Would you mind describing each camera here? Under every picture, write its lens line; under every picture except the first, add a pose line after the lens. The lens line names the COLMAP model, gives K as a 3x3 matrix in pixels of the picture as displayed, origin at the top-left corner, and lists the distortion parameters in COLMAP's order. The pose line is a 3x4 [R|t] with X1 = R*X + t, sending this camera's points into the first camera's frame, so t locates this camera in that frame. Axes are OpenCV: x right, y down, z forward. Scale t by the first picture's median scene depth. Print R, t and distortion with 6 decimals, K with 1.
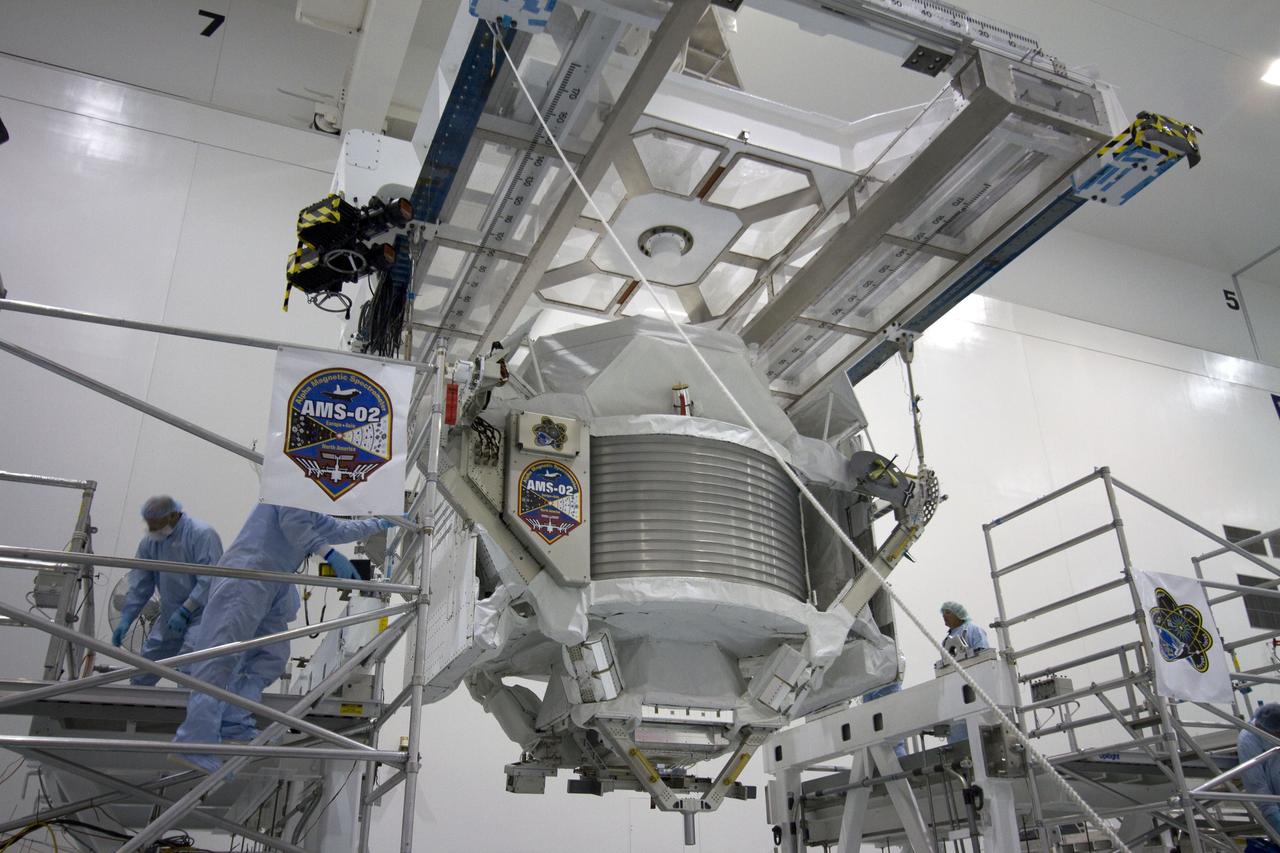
lens RADIAL K [[1073.1, 0, 648.1], [0, 1073.1, 421.1], [0, 0, 1]] dist [-0.005304, 0.010518]
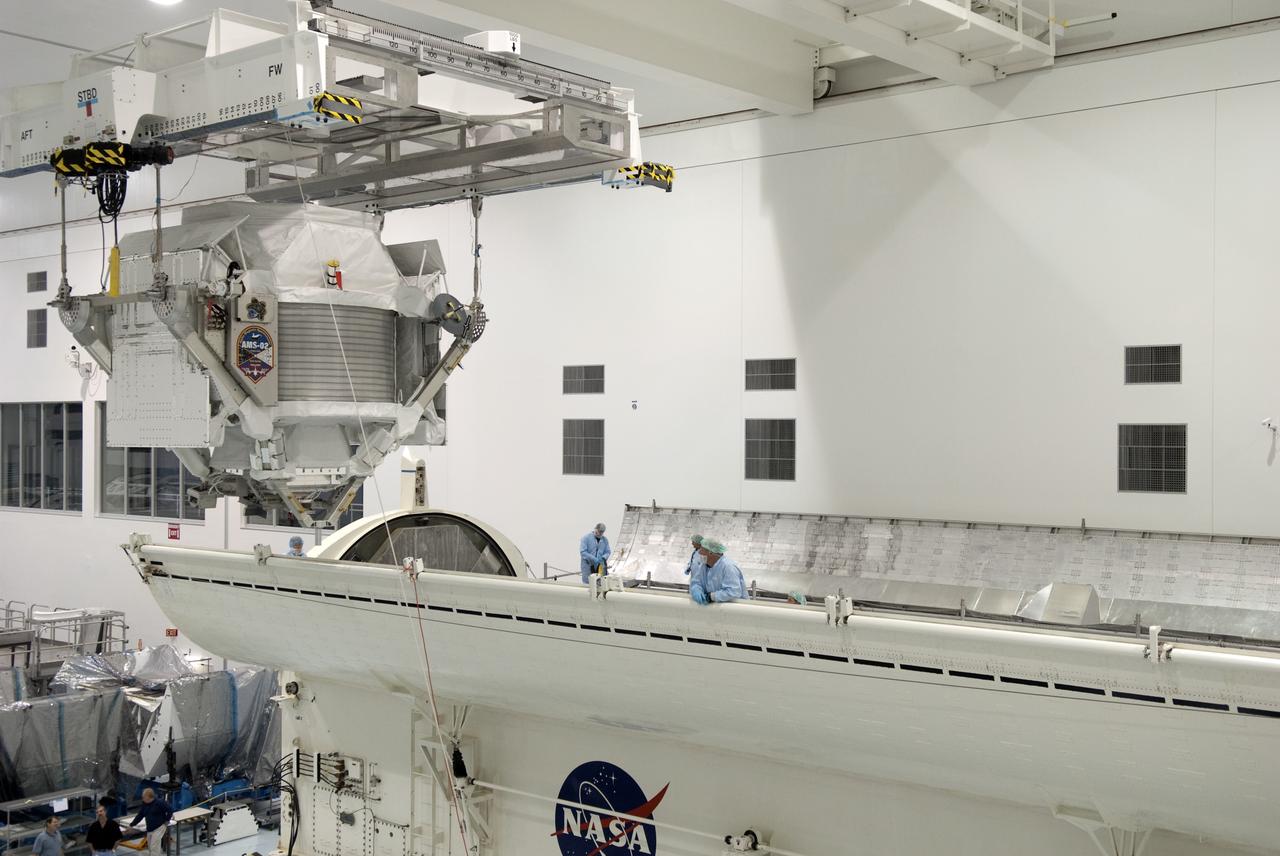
lens RADIAL K [[1469.8, 0, 638.1], [0, 1469.8, 429.7], [0, 0, 1]] dist [0.055088, 0.000000]
pose [[0.900248, 0.026980, 0.434541, -0.496536], [-0.212942, 0.897839, 0.385411, -0.739337], [-0.379750, -0.439497, 0.814022, -0.967100]]
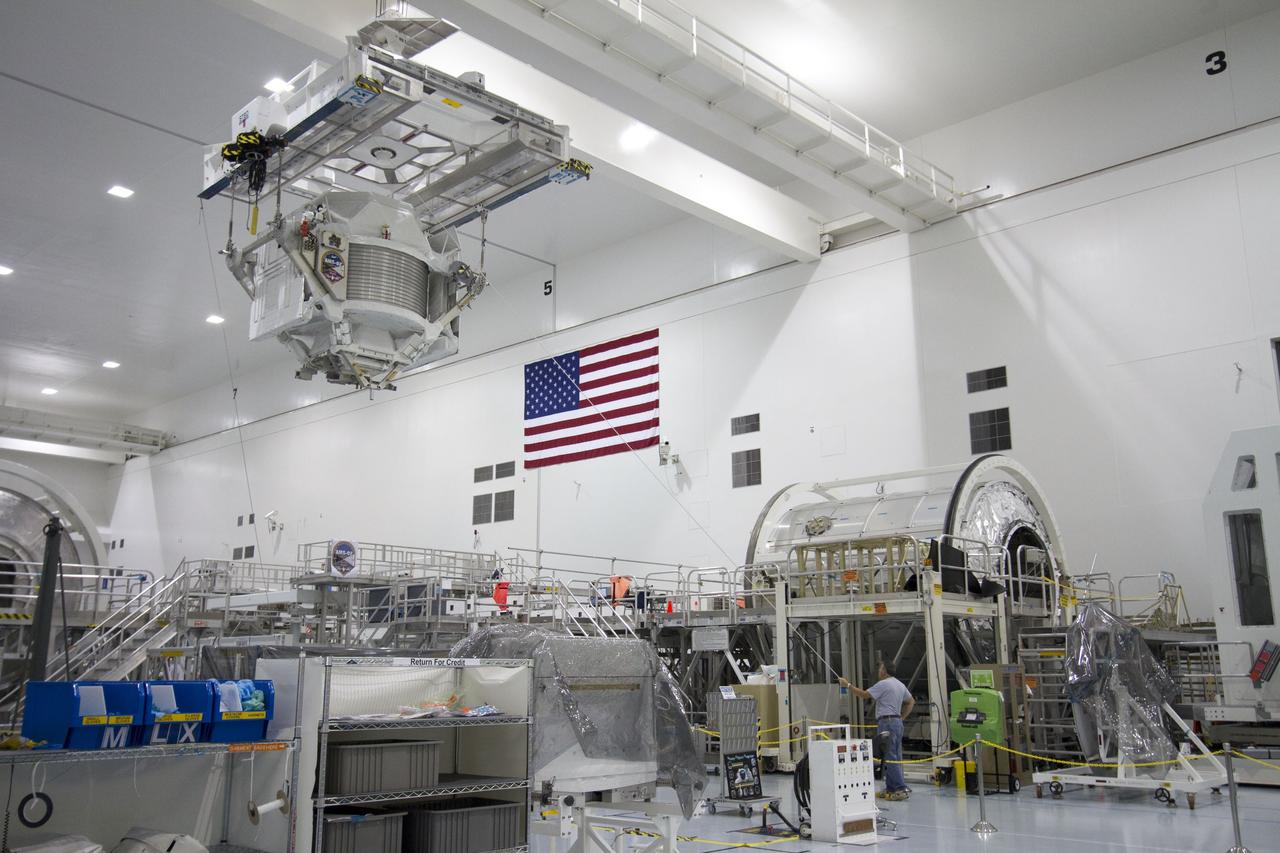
lens RADIAL K [[1150.3, 0, 634.4], [0, 1150.3, 416.4], [0, 0, 1]] dist [0.015152, 0.009680]
pose [[0.938618, 0.098080, 0.330720, -0.280304], [-0.169943, 0.965787, 0.195895, -0.237454], [-0.300192, -0.240075, 0.923173, -1.804342]]
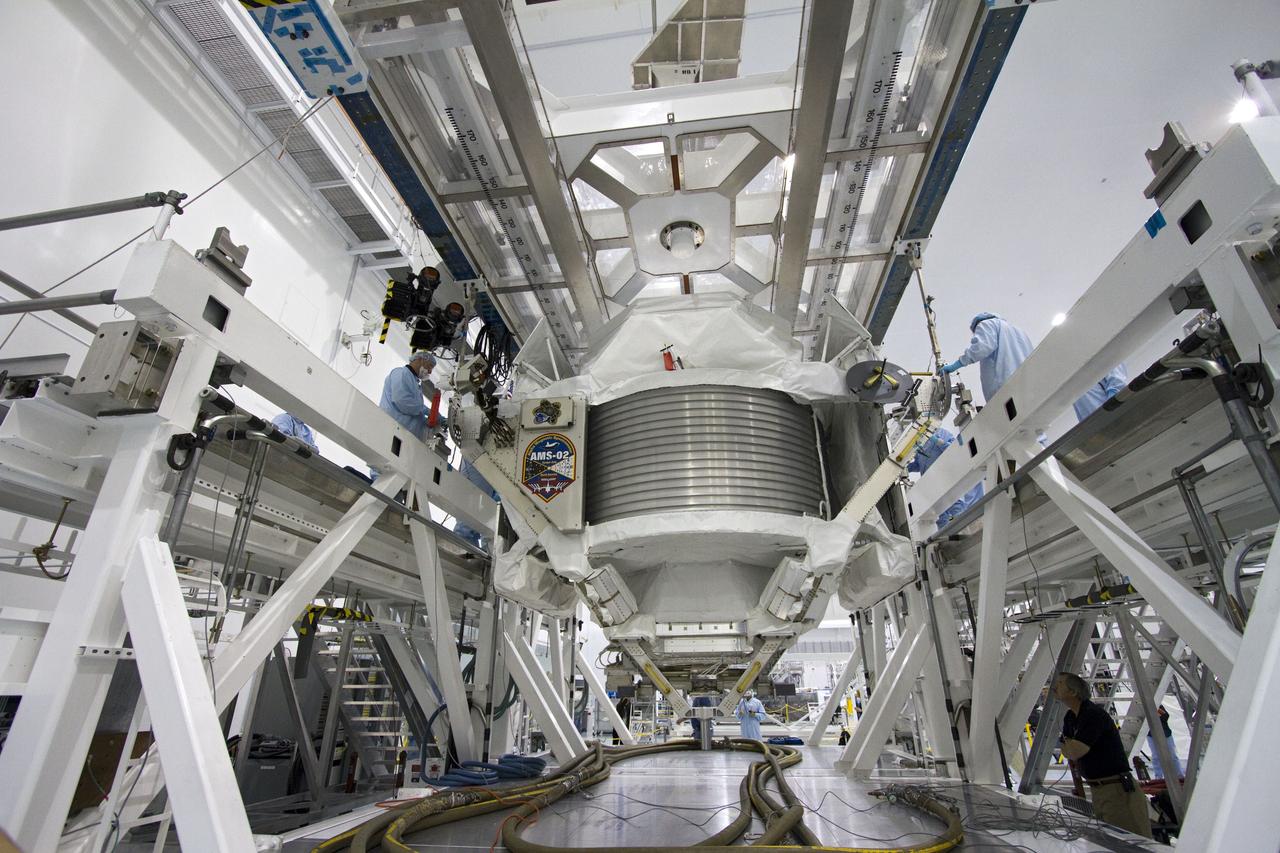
lens RADIAL K [[588.9, 0, 651.6], [0, 588.9, 432.4], [0, 0, 1]] dist [-0.010711, 0.000838]
pose [[0.862999, -0.193629, -0.466627, 0.316297], [0.213415, 0.976903, -0.010671, 0.065402], [0.457915, -0.090376, 0.884390, 0.438876]]
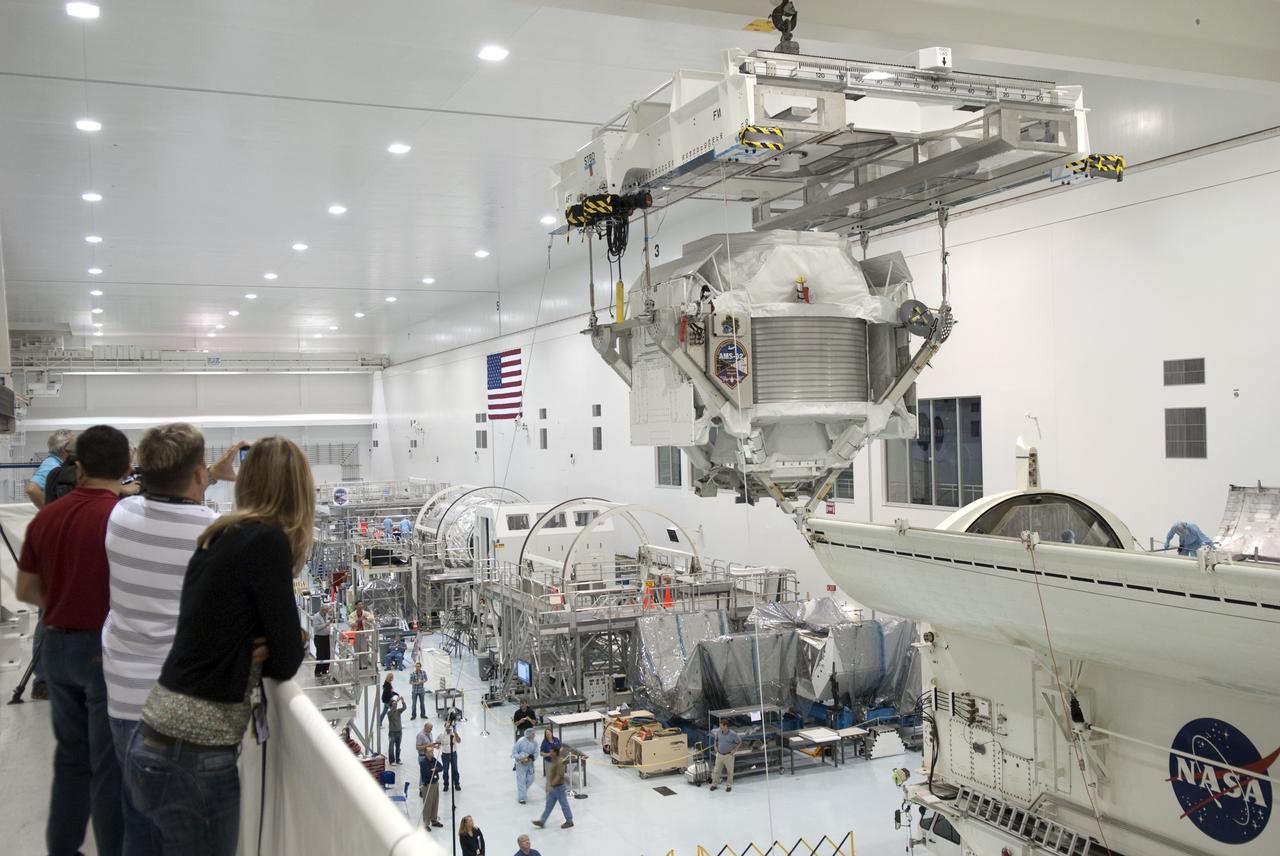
lens RADIAL K [[1211.8, 0, 637.9], [0, 1211.8, 429.7], [0, 0, 1]] dist [0.012098, 0.000000]
pose [[0.999941, -0.000937, -0.010824, -0.216007], [0.005579, 0.899127, 0.437653, -0.687677], [0.009322, -0.437688, 0.899079, -0.847028]]
